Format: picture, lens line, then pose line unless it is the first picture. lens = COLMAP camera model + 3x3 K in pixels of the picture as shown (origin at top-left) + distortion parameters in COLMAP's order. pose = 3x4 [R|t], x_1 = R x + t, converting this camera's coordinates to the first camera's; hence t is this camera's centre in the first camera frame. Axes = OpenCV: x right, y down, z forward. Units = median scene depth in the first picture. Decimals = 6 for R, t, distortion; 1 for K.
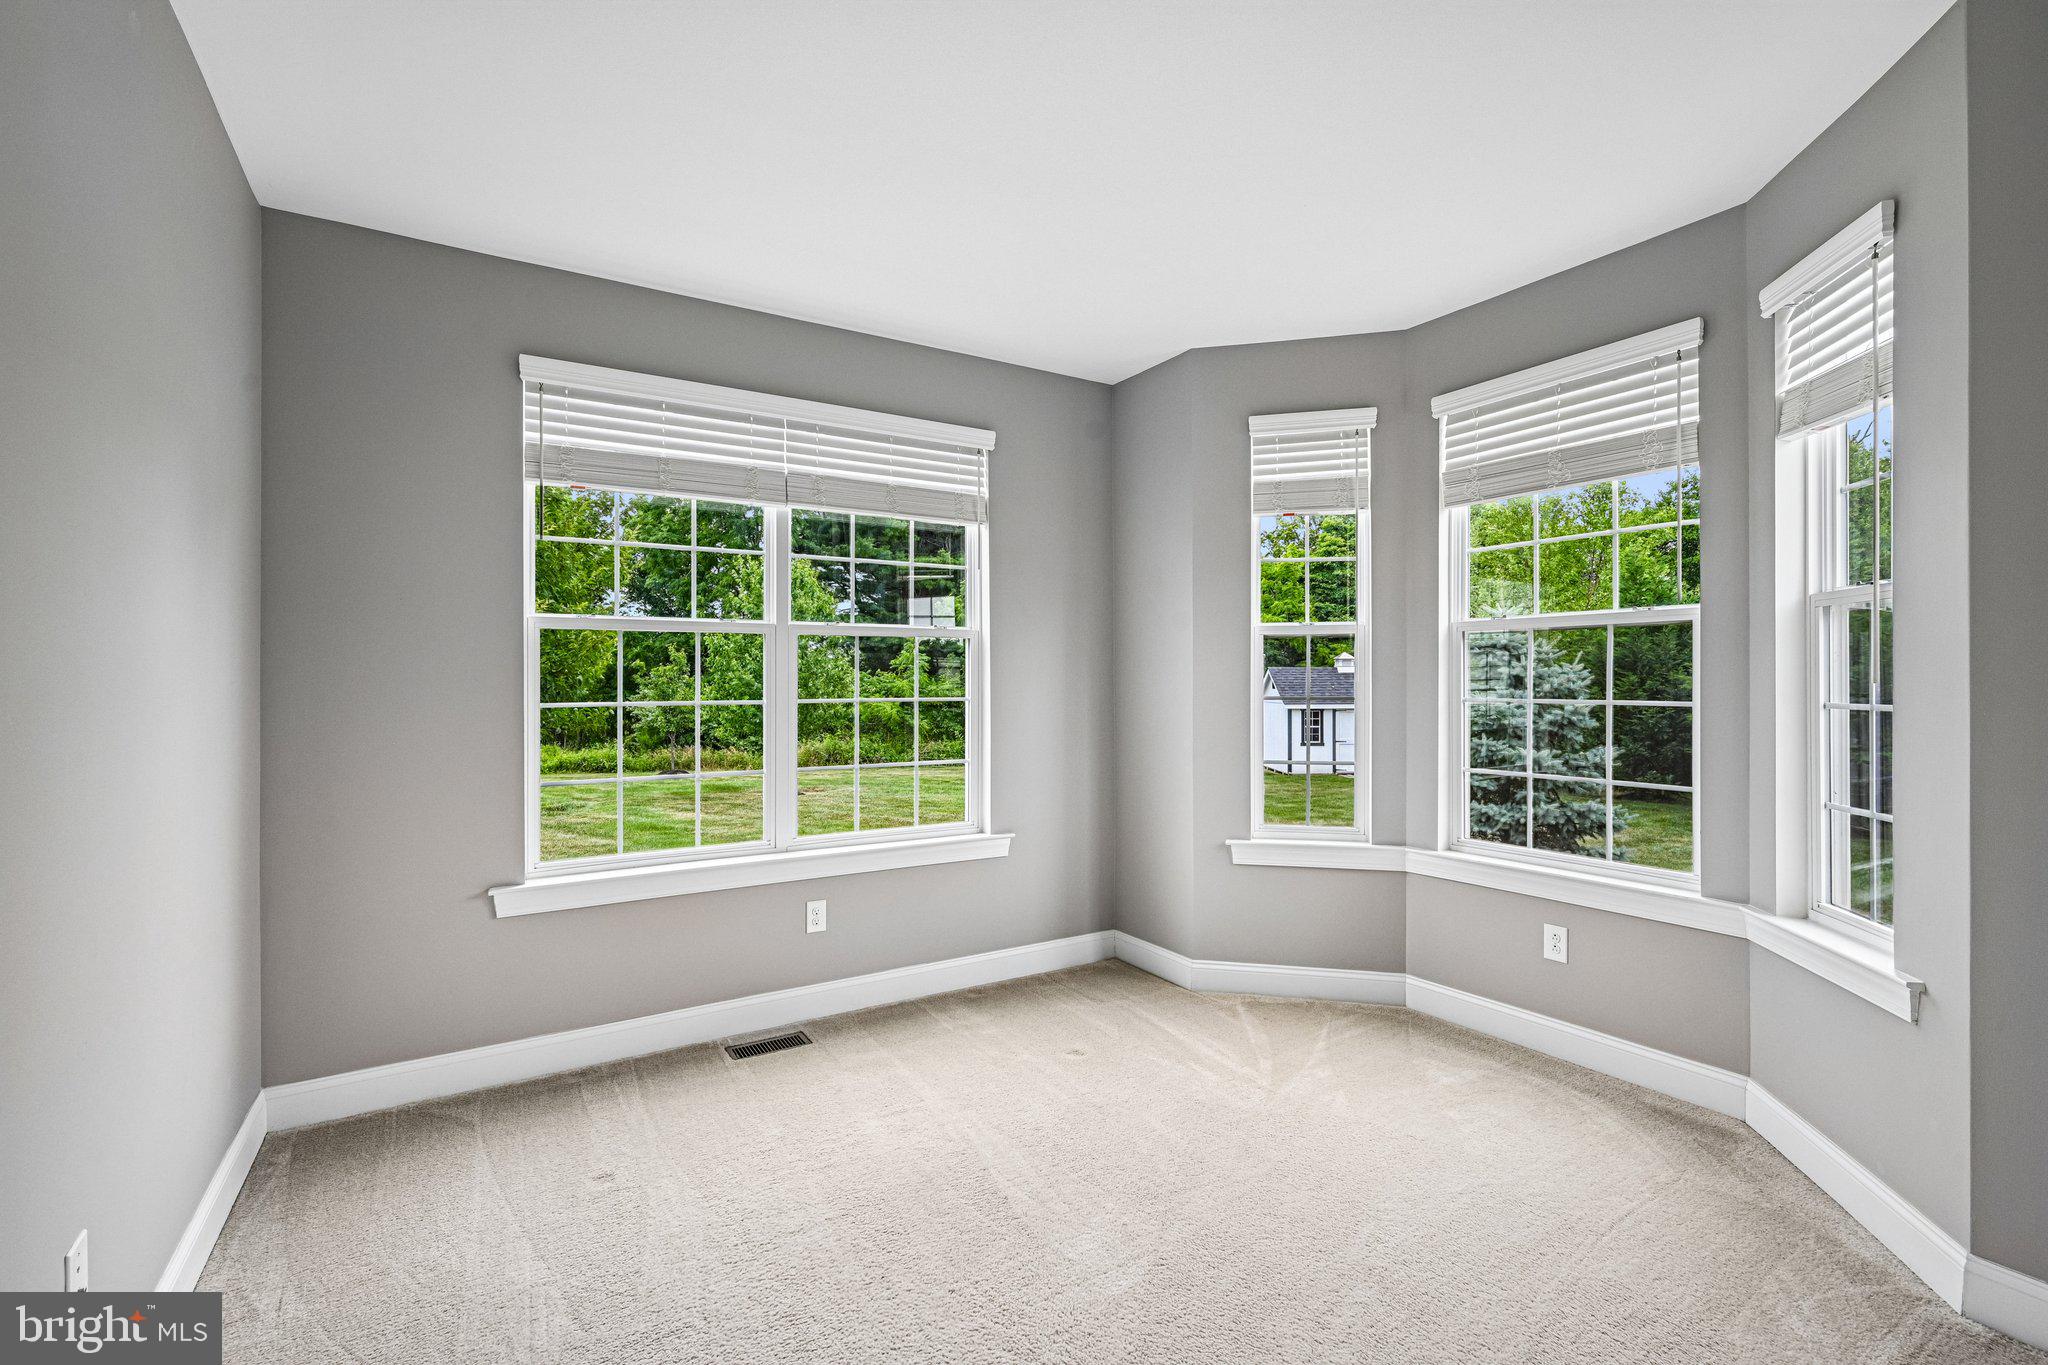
lens RADIAL K [[902.0, 0, 1022.2], [0, 902.0, 685.5], [0, 0, 1]] dist [-0.001924, -0.000096]
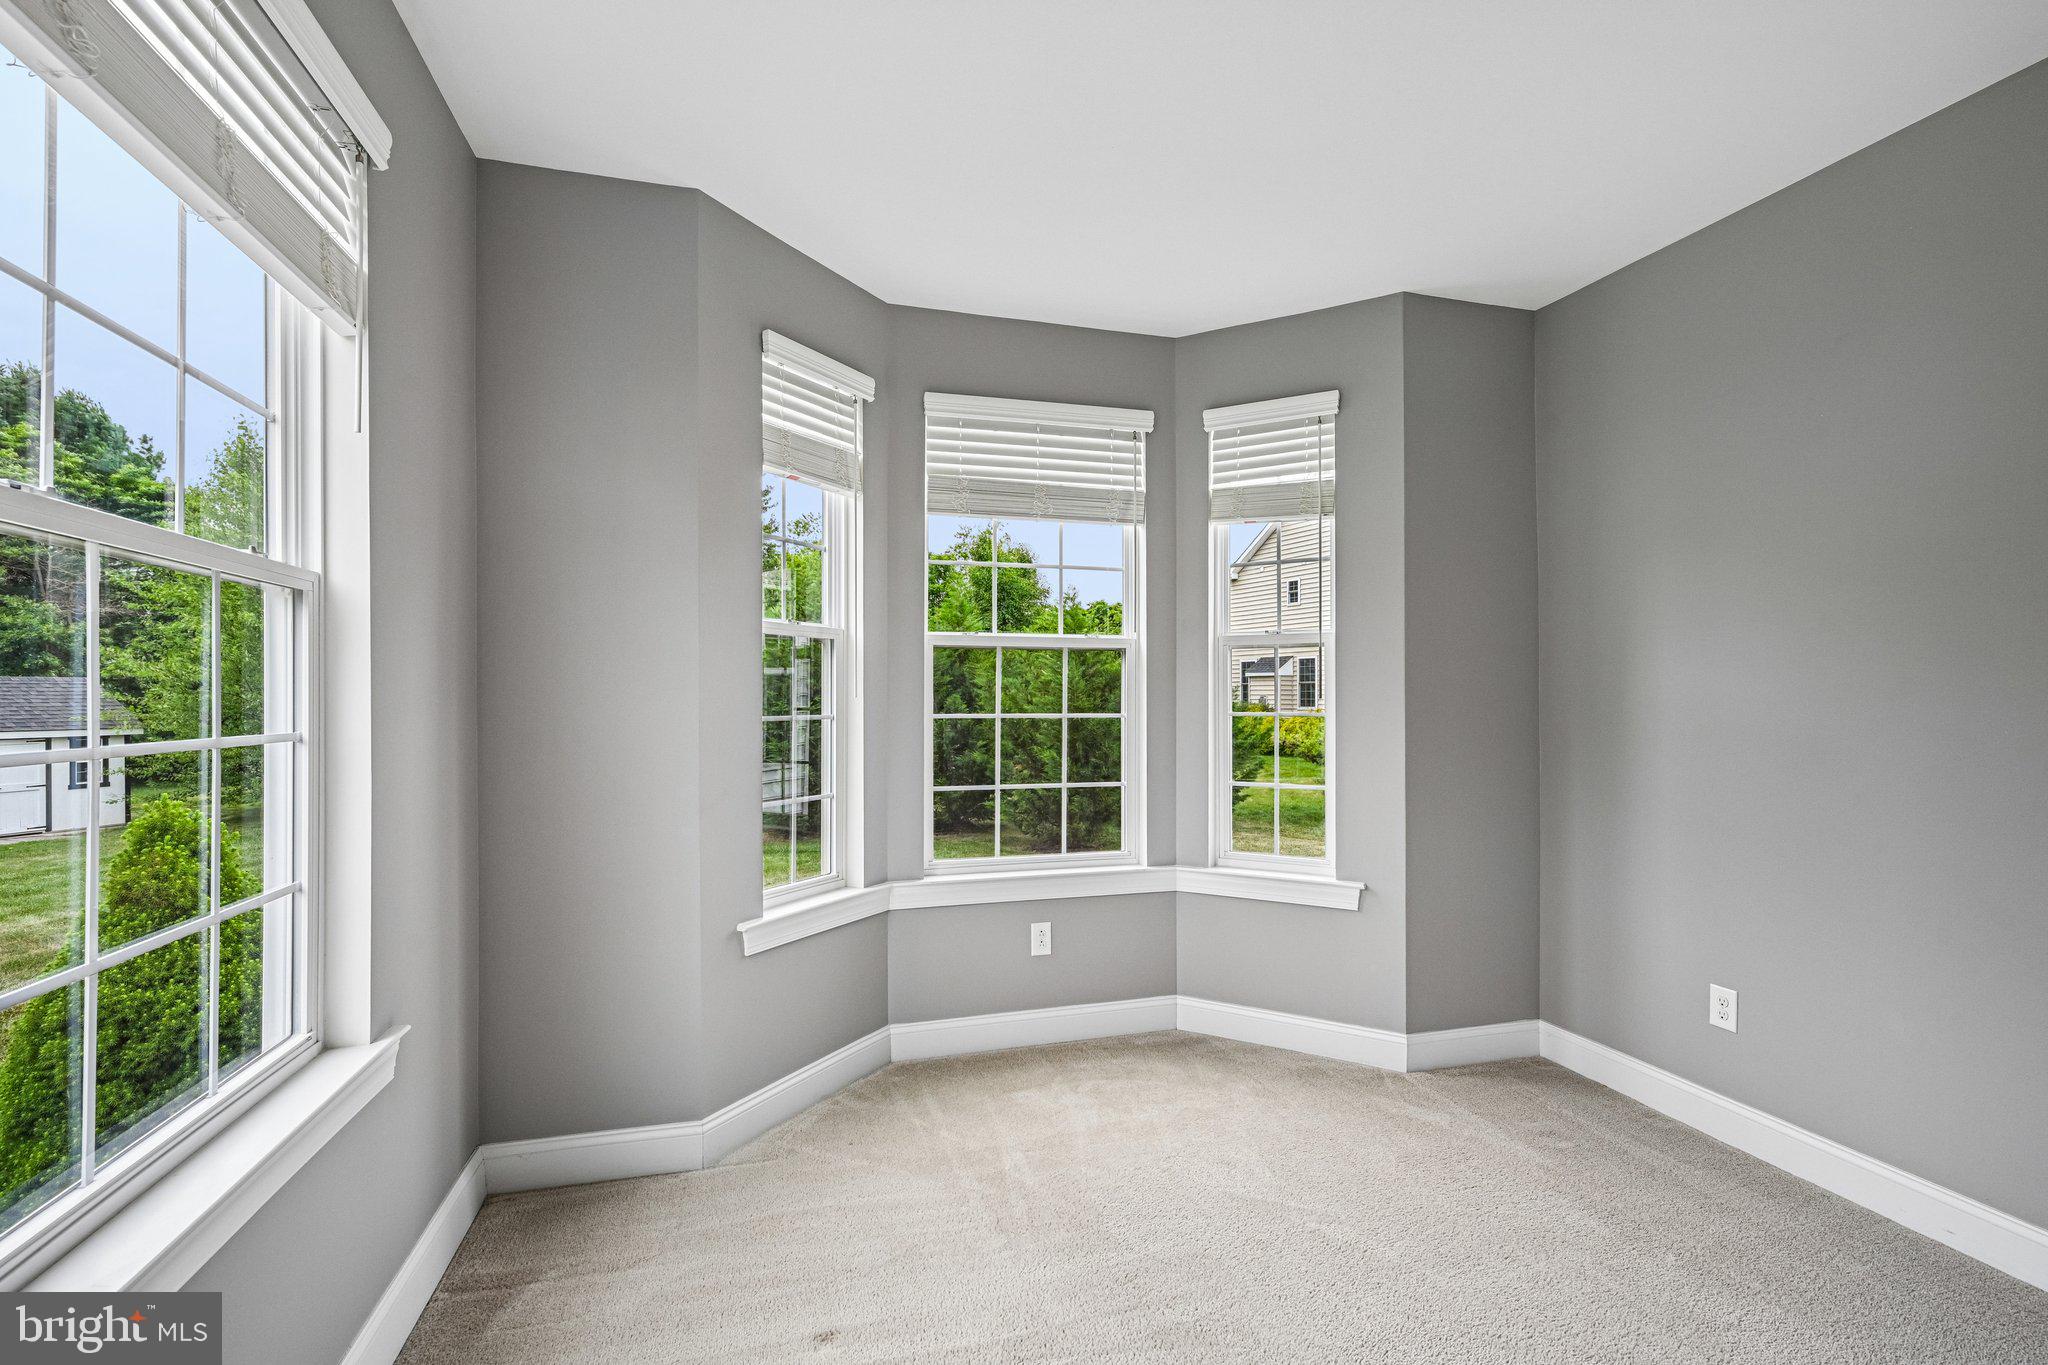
lens RADIAL K [[893.1, 0, 1016.9], [0, 893.1, 695.9], [0, 0, 1]] dist [-0.025428, 0.000013]
pose [[0.284157, 0.003124, 0.958773, -0.497660], [0.004505, 0.999979, -0.004593, -0.001226], [-0.958767, 0.005624, 0.284137, 0.810716]]
